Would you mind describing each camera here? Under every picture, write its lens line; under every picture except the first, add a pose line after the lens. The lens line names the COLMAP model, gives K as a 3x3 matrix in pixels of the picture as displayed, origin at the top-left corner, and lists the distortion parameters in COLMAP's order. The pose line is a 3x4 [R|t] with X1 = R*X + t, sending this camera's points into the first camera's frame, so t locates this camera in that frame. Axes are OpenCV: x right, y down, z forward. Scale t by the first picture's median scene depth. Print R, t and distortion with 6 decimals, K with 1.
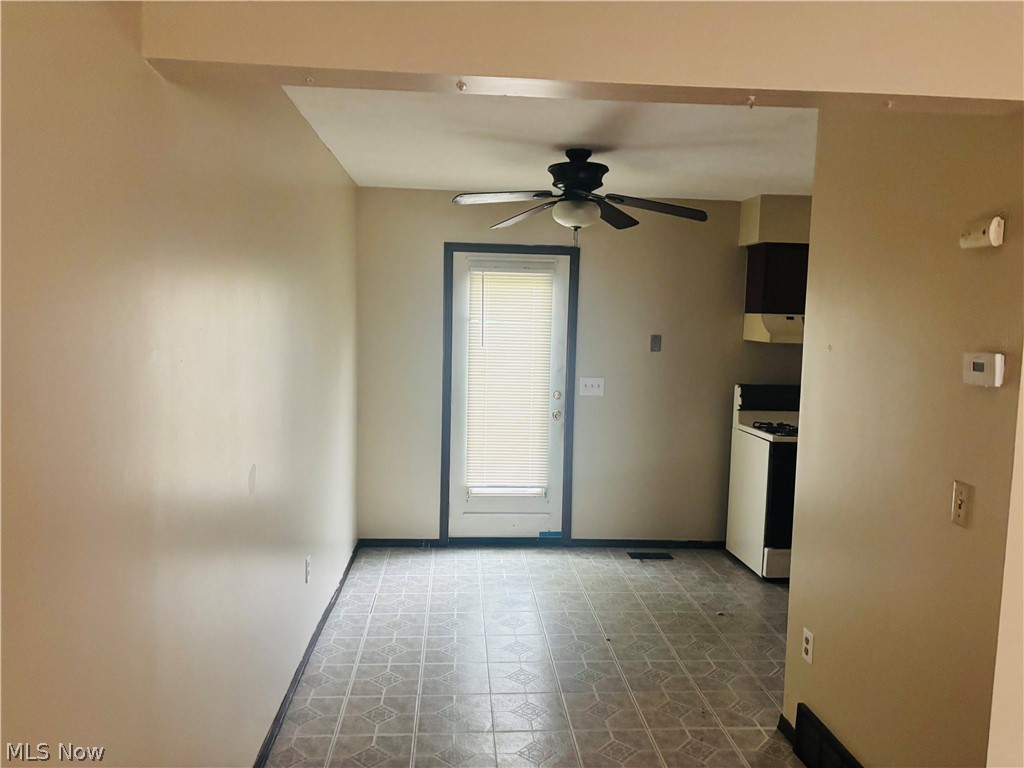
lens RADIAL K [[782.7, 0, 512.1], [0, 782.7, 384.4], [0, 0, 1]] dist [0.003168, -0.000186]
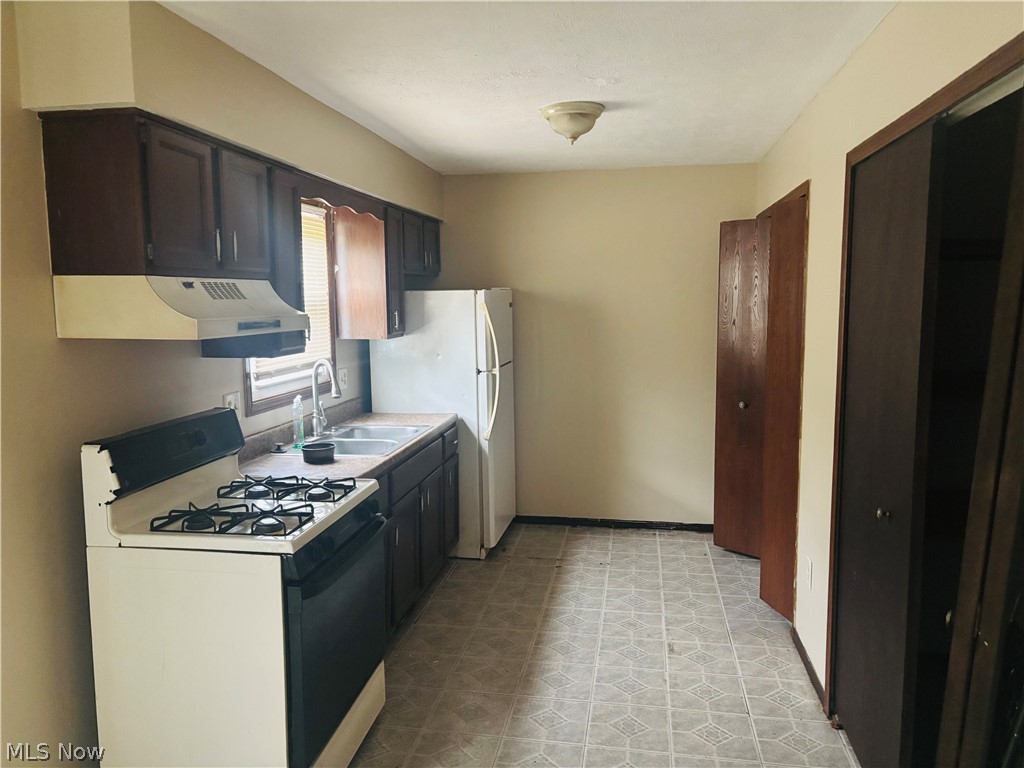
lens RADIAL K [[782.7, 0, 512.1], [0, 782.7, 385.3], [0, 0, 1]] dist [0.003168, -0.000186]
pose [[0.229983, -0.143183, 0.962604, -0.062895], [0.094411, 0.987735, 0.124365, -0.062979], [-0.968604, 0.062279, 0.240680, 0.676917]]
